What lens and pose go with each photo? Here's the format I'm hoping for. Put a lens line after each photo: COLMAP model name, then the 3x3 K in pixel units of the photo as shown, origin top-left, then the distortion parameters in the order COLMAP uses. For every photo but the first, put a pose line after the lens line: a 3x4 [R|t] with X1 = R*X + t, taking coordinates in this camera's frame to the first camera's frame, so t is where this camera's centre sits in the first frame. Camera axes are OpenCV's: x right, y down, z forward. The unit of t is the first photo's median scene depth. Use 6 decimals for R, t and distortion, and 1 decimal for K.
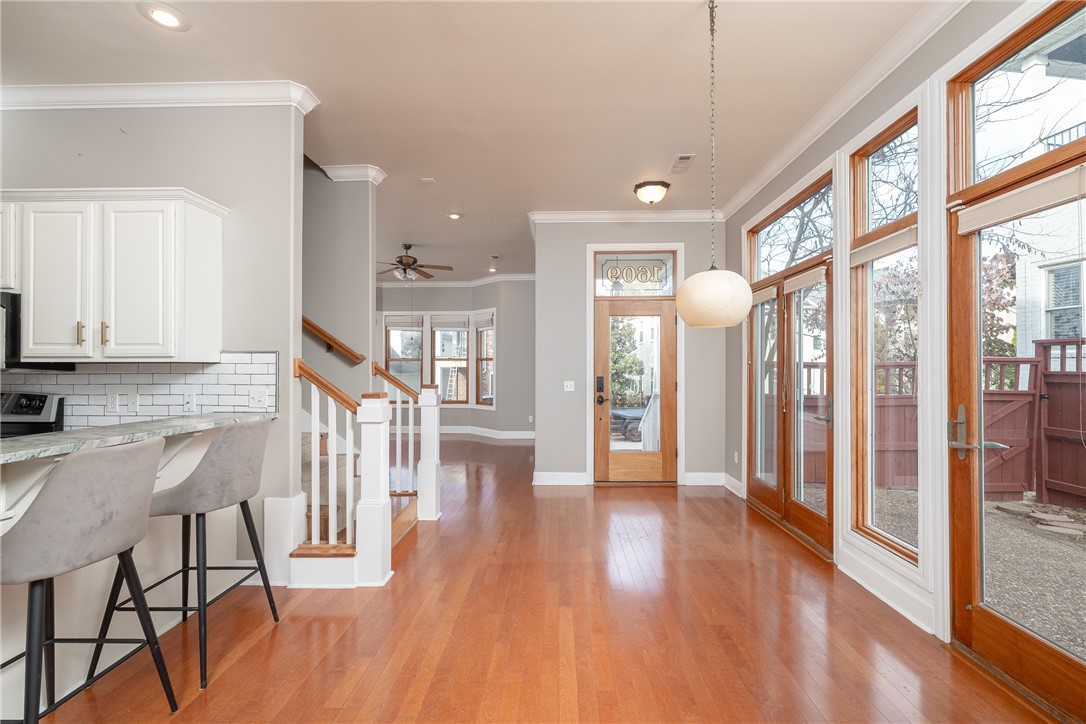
lens RADIAL K [[460.3, 0, 549.3], [0, 460.3, 364.2], [0, 0, 1]] dist [0.001926, 0.000261]
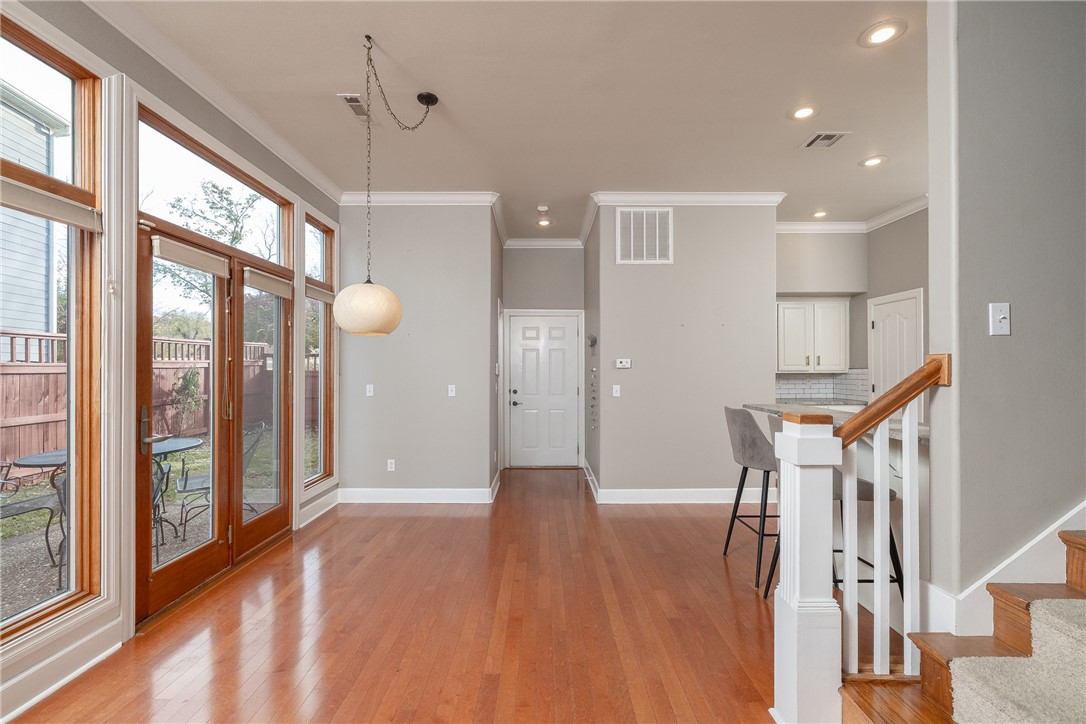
lens RADIAL K [[460.3, 0, 548.0], [0, 460.3, 366.2], [0, 0, 1]] dist [0.001926, 0.000261]
pose [[-0.999436, 0.000431, -0.033576, -0.009488], [0.000955, 0.999878, -0.015606, 0.002681], [0.033565, -0.015629, -0.999314, 0.504126]]
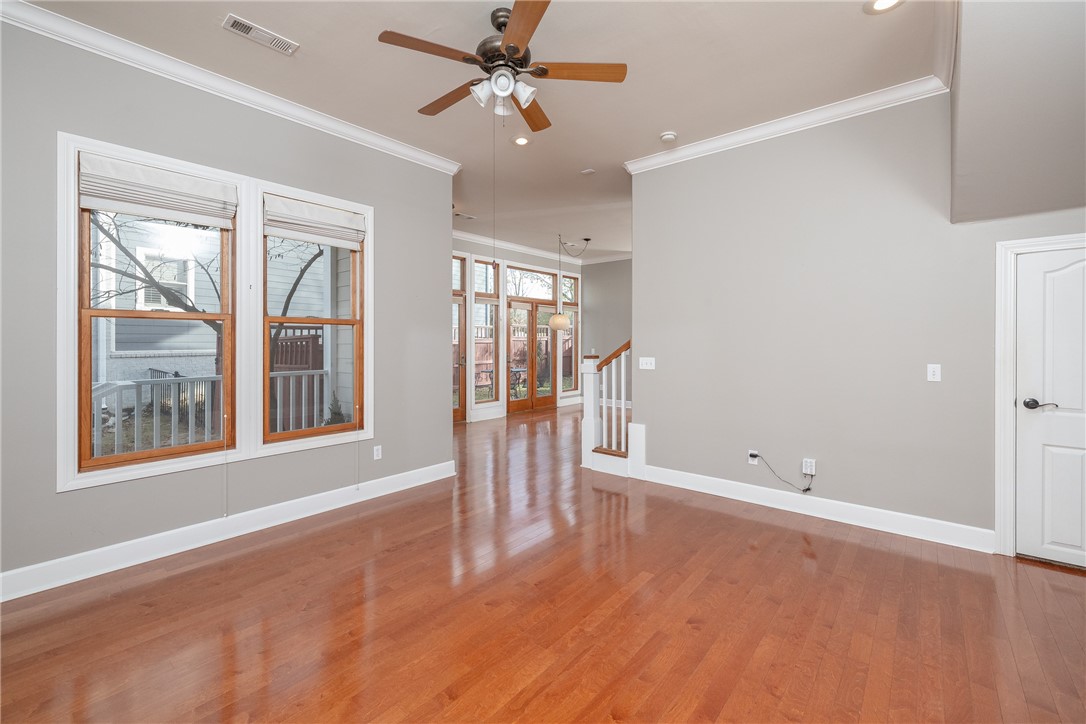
lens RADIAL K [[460.3, 0, 520.7], [0, 460.3, 341.6], [0, 0, 1]] dist [0.001926, 0.000261]
pose [[-0.756768, -0.002662, 0.653678, -0.389491], [-0.010482, 0.999913, -0.008062, 0.008892], [-0.653599, -0.012953, -0.756730, 0.894180]]
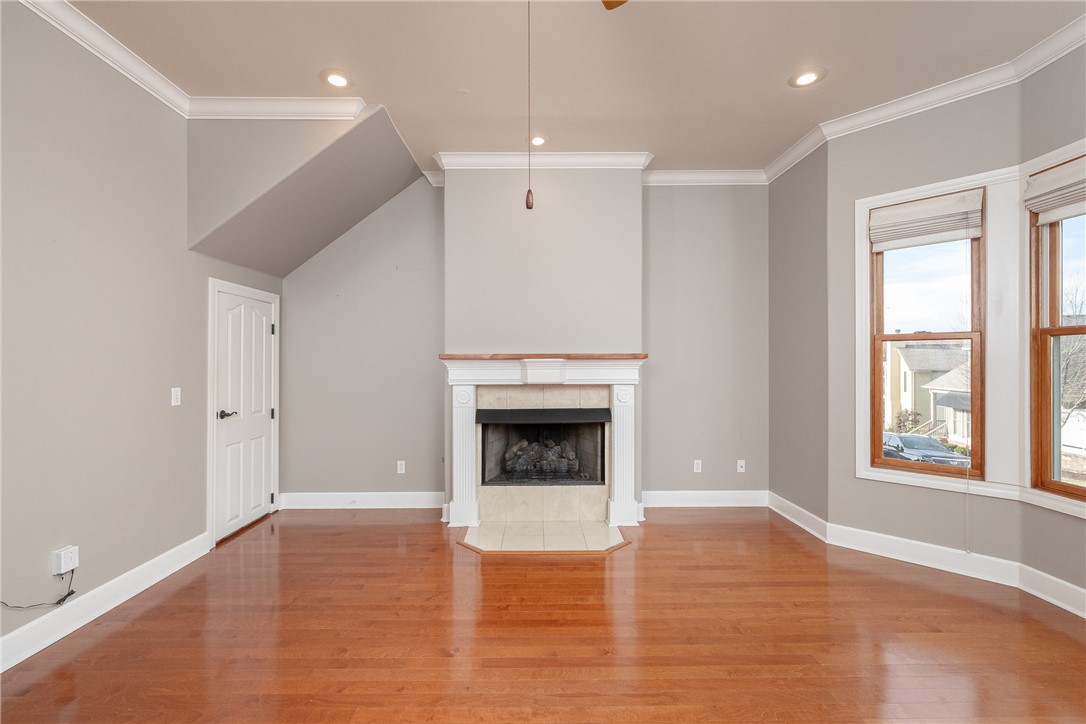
lens RADIAL K [[460.3, 0, 542.3], [0, 460.3, 361.5], [0, 0, 1]] dist [0.001926, 0.000261]
pose [[0.023003, -0.002352, -0.999733, -0.082233], [0.013238, 0.999910, -0.002048, 0.005145], [0.999648, -0.013187, 0.023032, 0.705971]]
